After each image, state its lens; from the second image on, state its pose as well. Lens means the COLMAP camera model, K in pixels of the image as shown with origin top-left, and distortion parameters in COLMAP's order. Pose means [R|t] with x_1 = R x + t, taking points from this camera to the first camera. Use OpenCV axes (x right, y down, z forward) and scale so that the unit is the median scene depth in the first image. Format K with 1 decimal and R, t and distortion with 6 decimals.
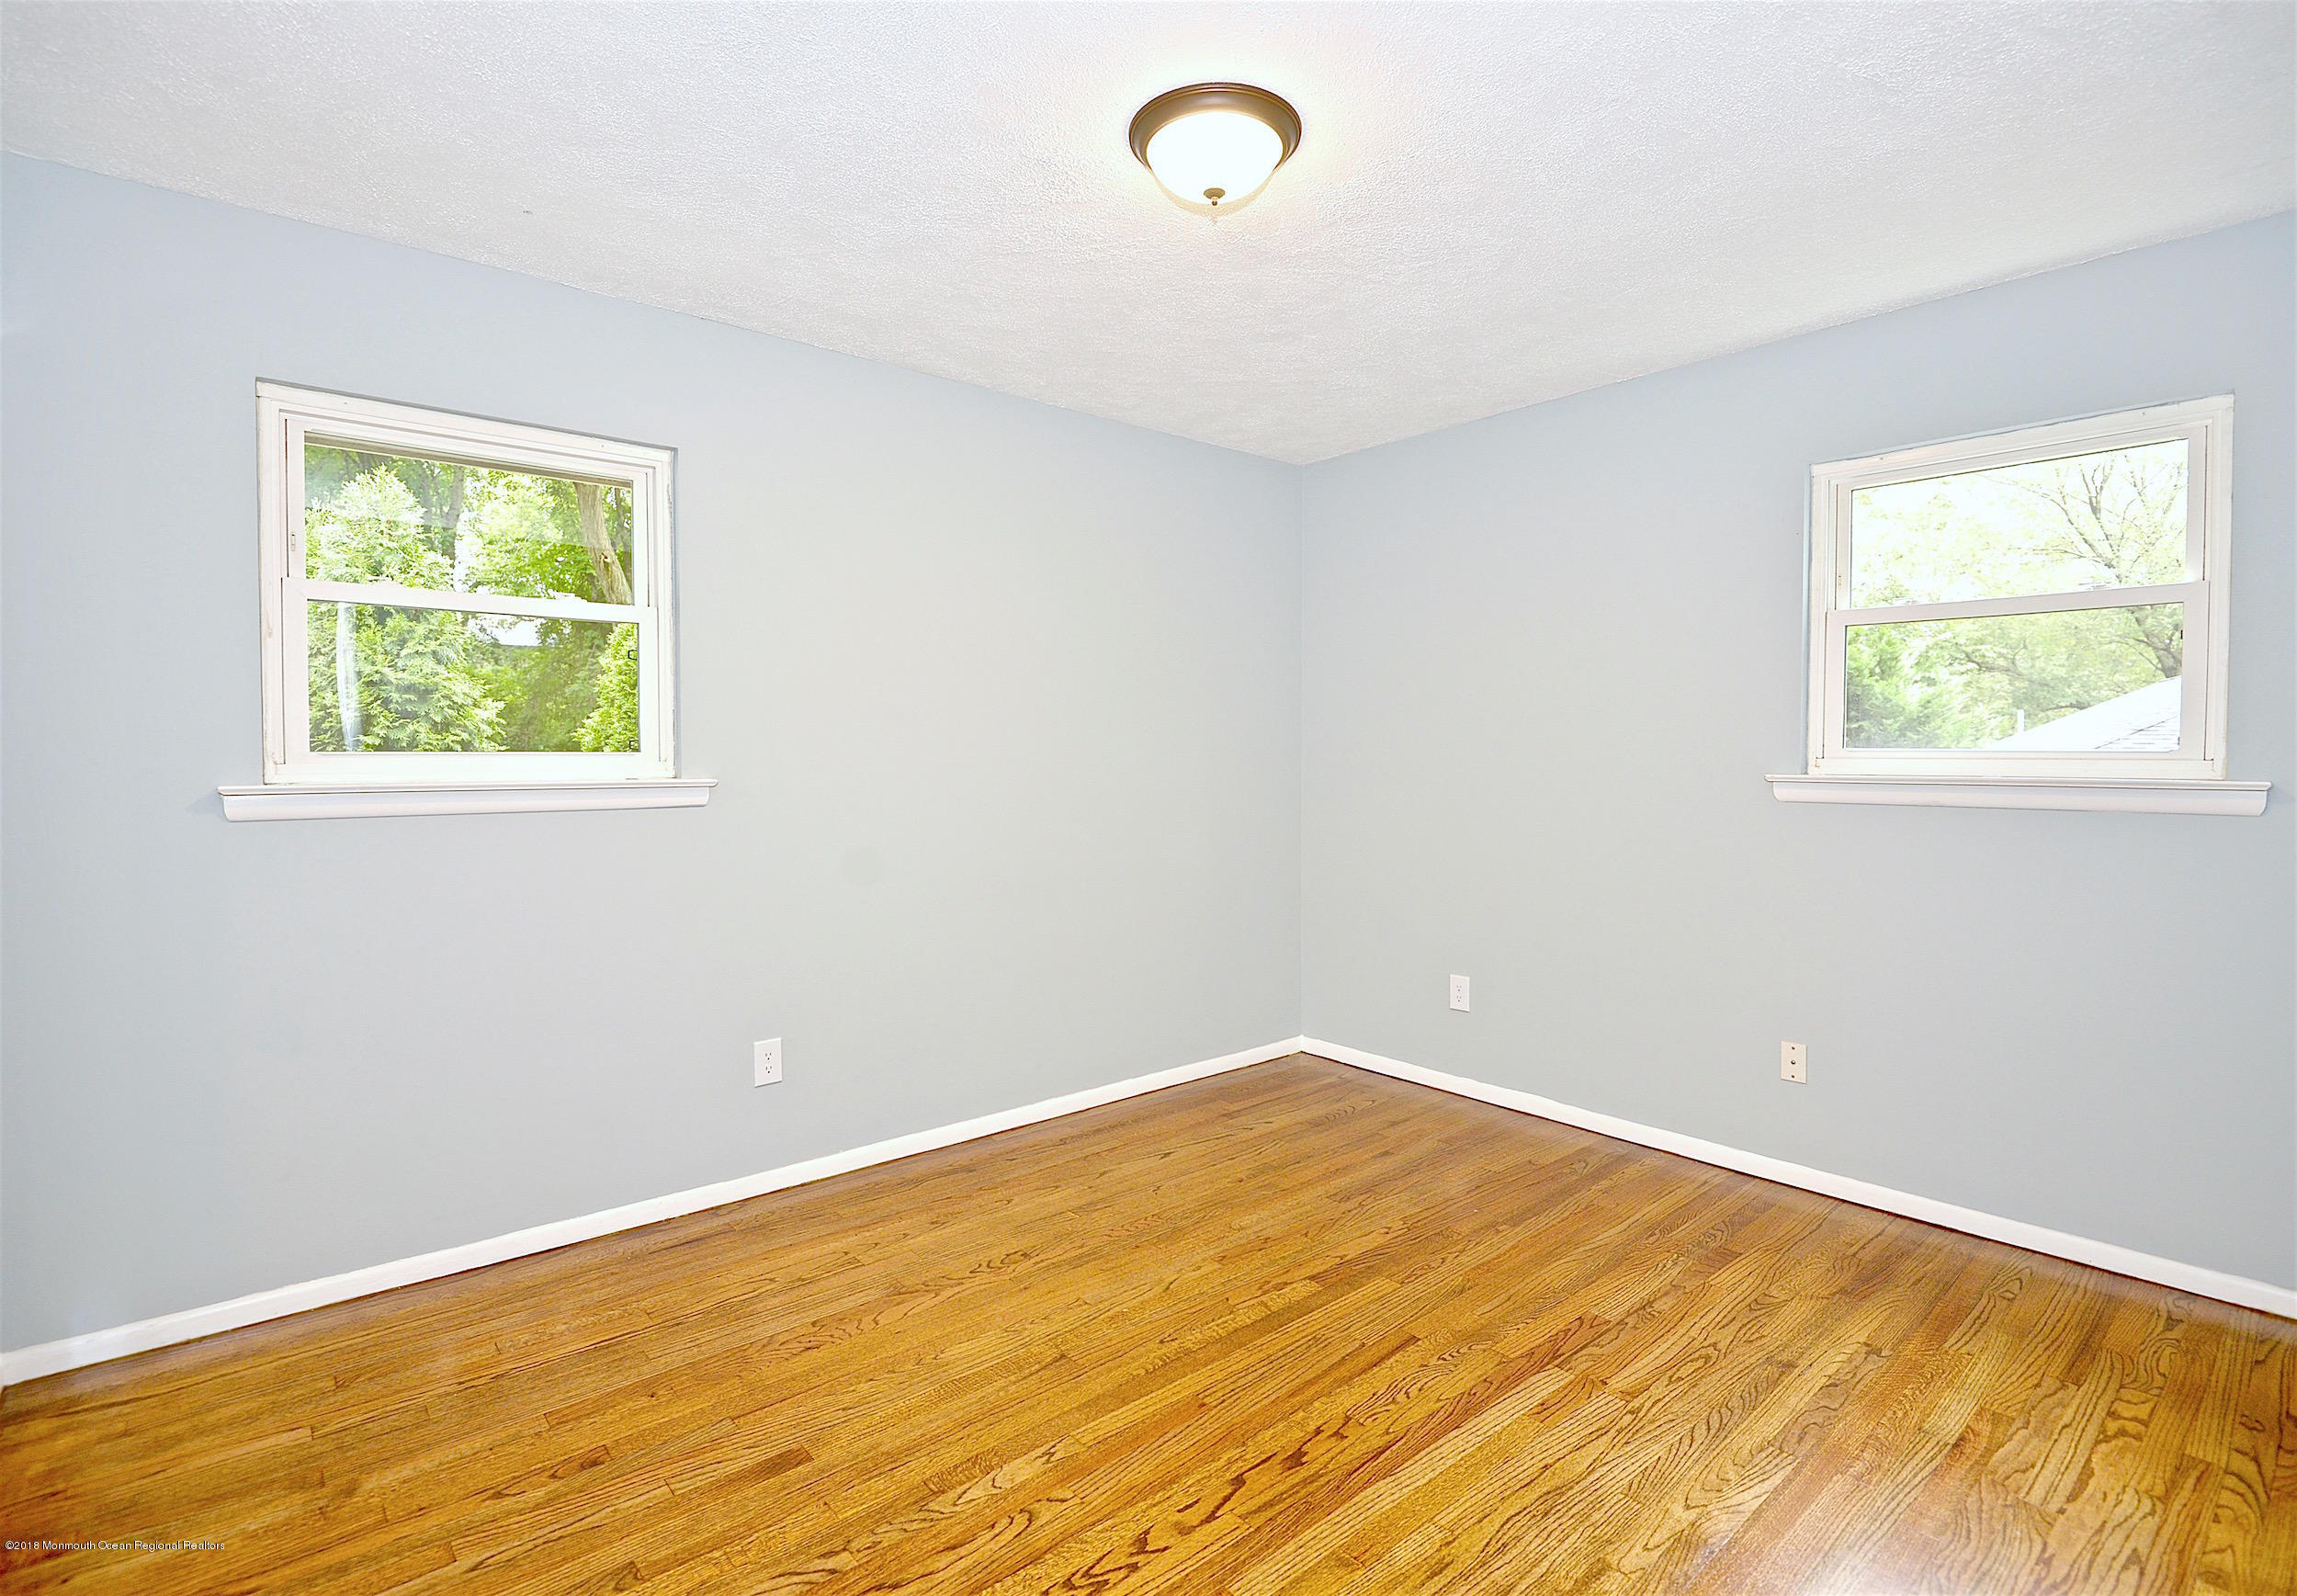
lens RADIAL K [[1105.9, 0, 1152.1], [0, 1105.9, 798.4], [0, 0, 1]] dist [-0.011932, -0.000341]
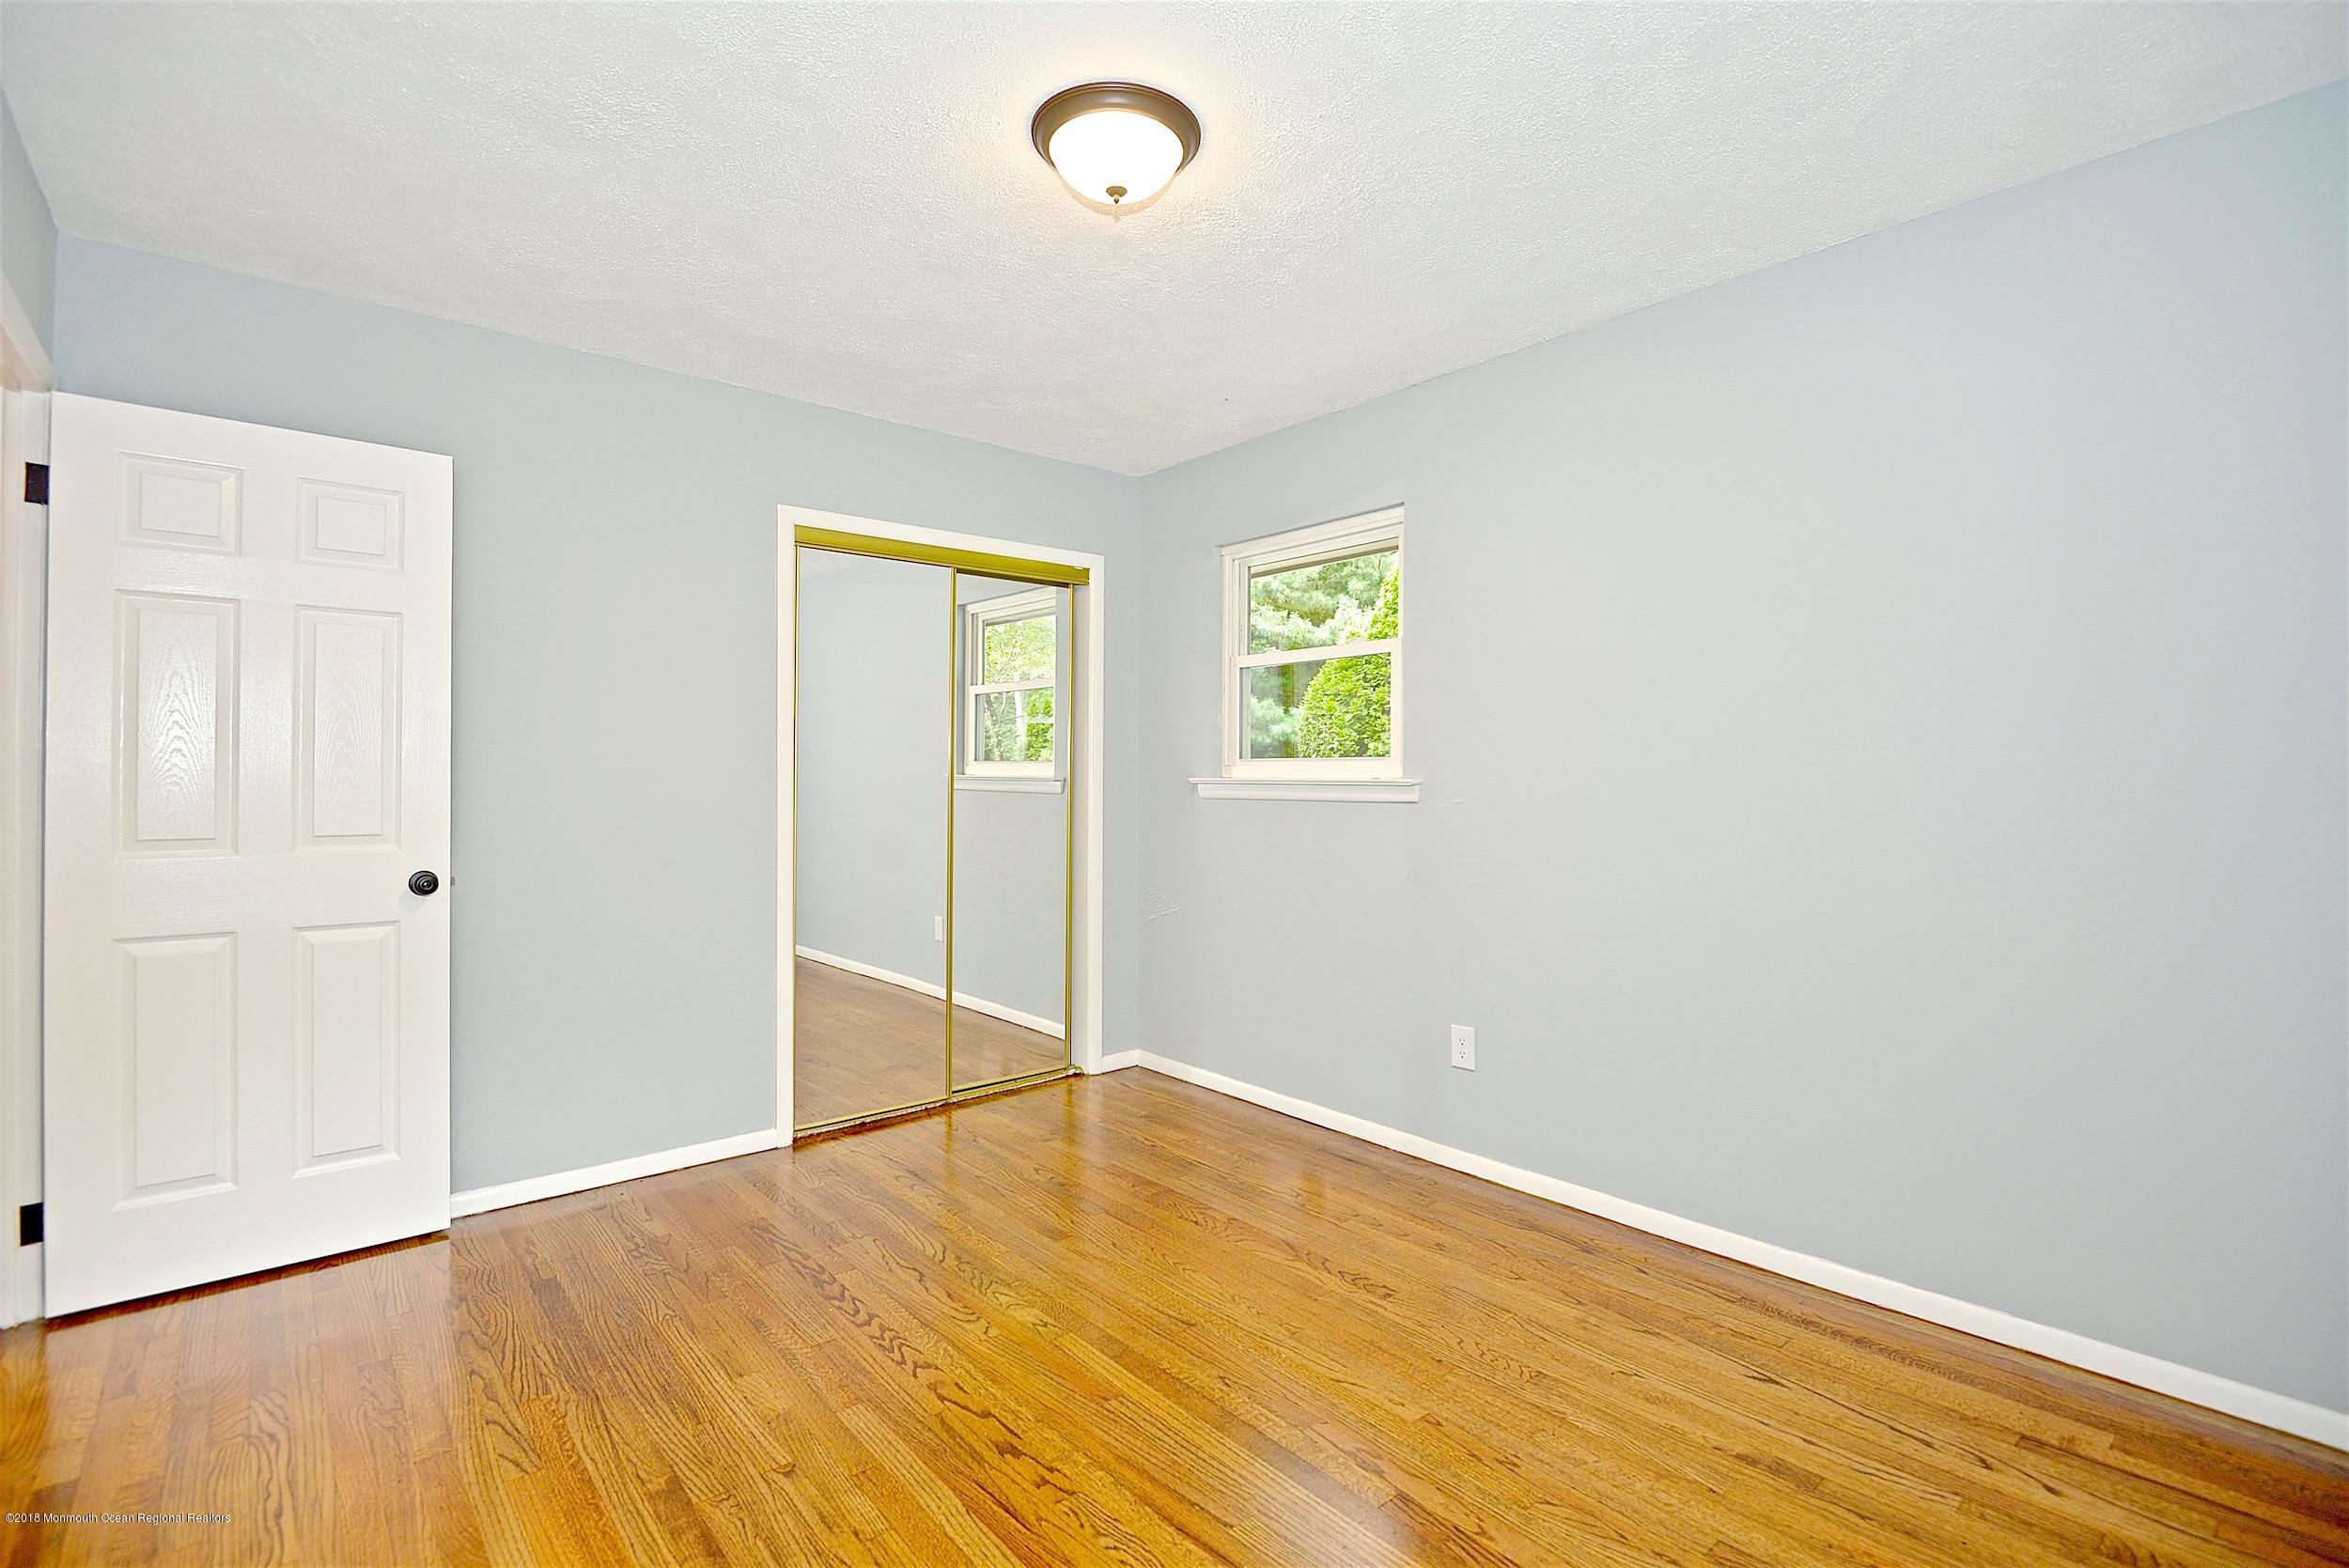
lens RADIAL K [[1083.2, 0, 1156.1], [0, 1083.2, 775.3], [0, 0, 1]] dist [-0.014035, -0.002147]
pose [[-0.008404, 0.001328, -0.999964, 0.959513], [-0.044006, 0.999030, 0.001697, -0.016095], [0.998996, 0.044018, -0.008337, 0.968285]]
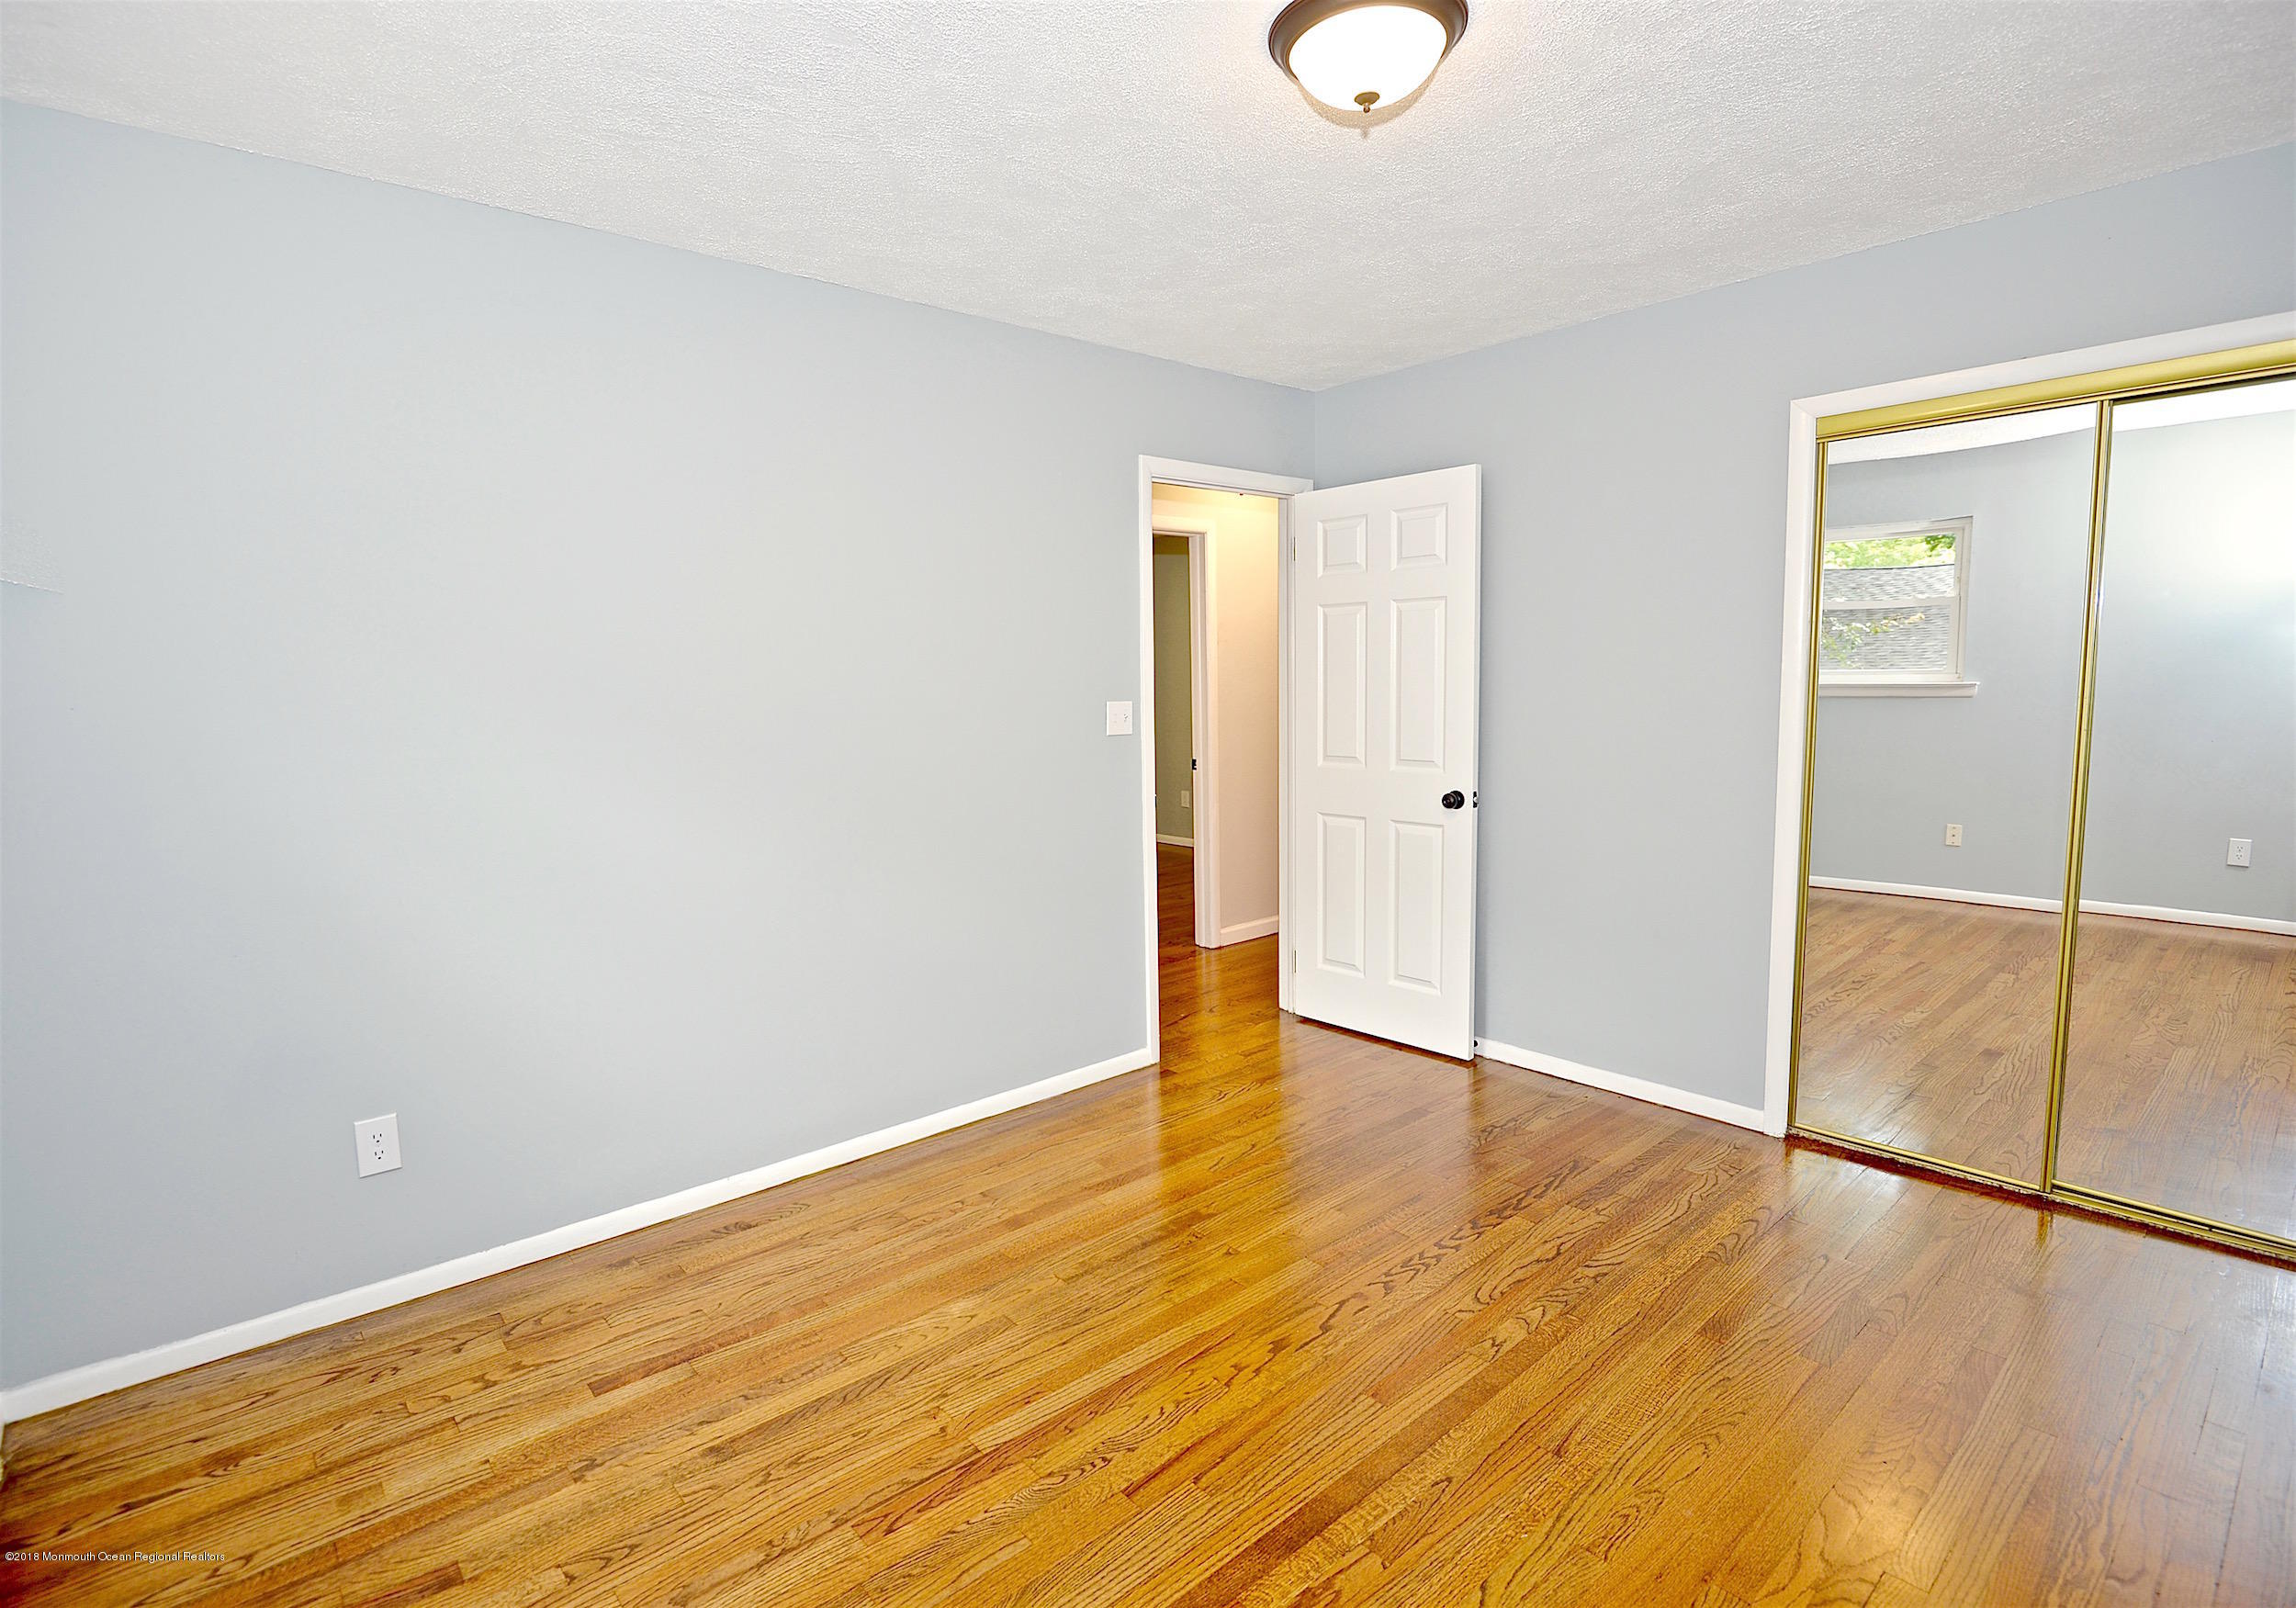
lens RADIAL K [[1105.4, 0, 1127.5], [0, 1105.4, 798.1], [0, 0, 1]] dist [-0.011932, -0.000341]
pose [[-0.999765, 0.021626, -0.001628, 0.240390], [0.021127, 0.988148, 0.152043, -0.121128], [0.004897, 0.151973, -0.988373, 1.776162]]
